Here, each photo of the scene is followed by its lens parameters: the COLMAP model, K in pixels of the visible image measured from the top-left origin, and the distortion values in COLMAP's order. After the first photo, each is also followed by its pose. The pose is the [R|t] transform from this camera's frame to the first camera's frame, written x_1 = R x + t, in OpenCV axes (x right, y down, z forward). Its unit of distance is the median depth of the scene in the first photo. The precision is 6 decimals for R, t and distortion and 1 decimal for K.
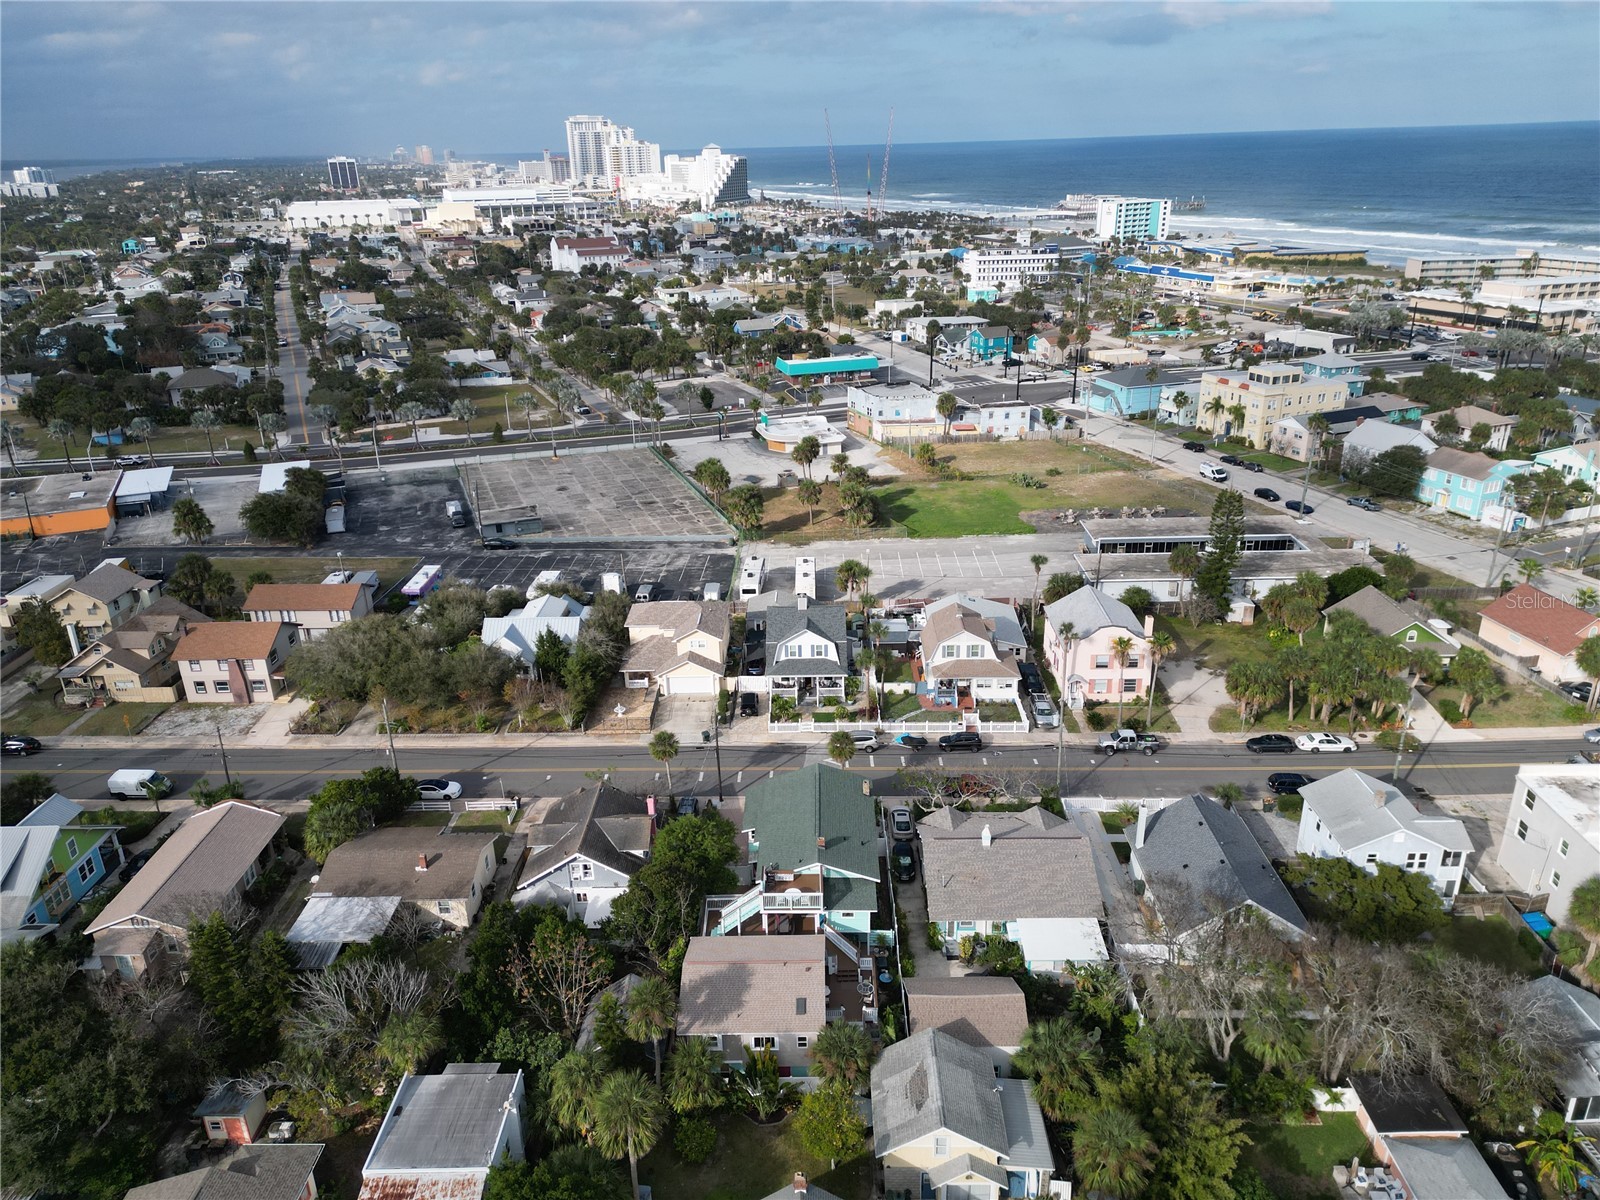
lens RADIAL K [[1114.9, 0, 797.6], [0, 1114.9, 596.9], [0, 0, 1]] dist [0.086228, -0.083779]
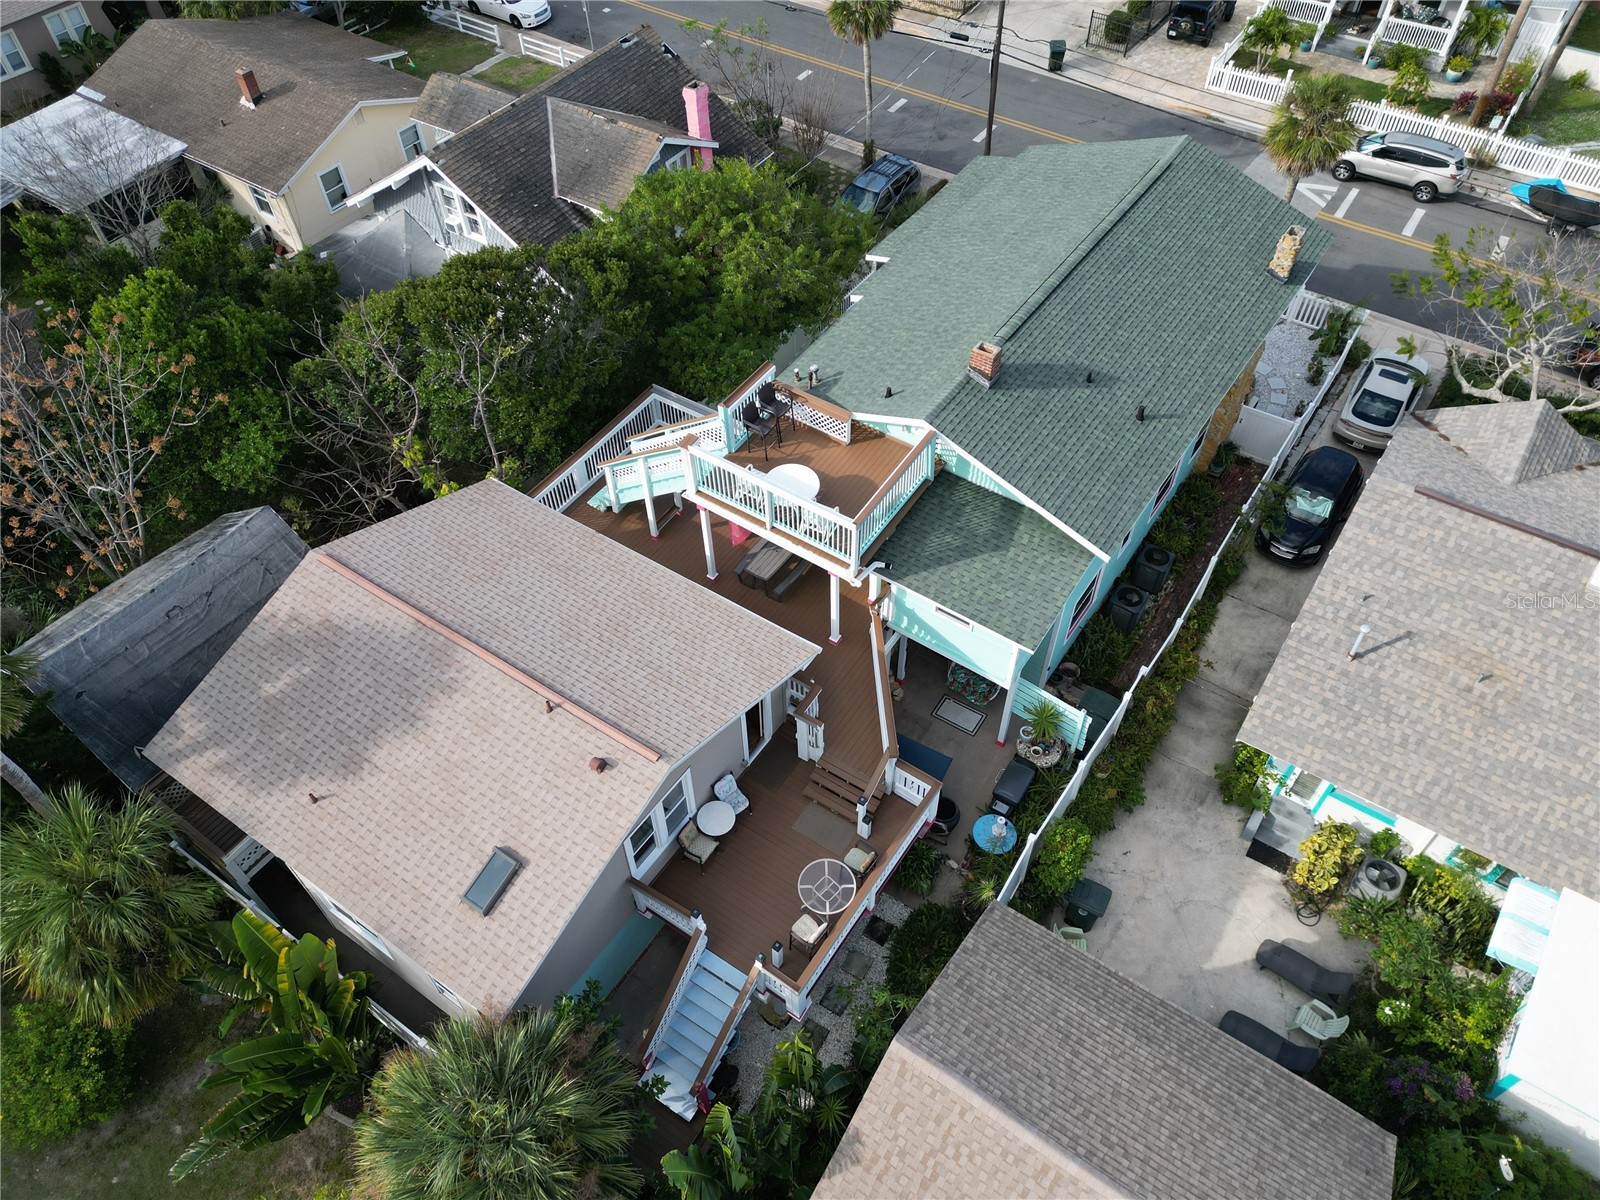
lens RADIAL K [[1114.9, 0, 797.6], [0, 1114.9, 596.9], [0, 0, 1]] dist [0.086228, -0.083779]
pose [[0.832966, 0.427105, -0.351780, 0.076781], [-0.208689, 0.831301, 0.515158, 0.090485], [0.512461, -0.355697, 0.781578, 0.504591]]
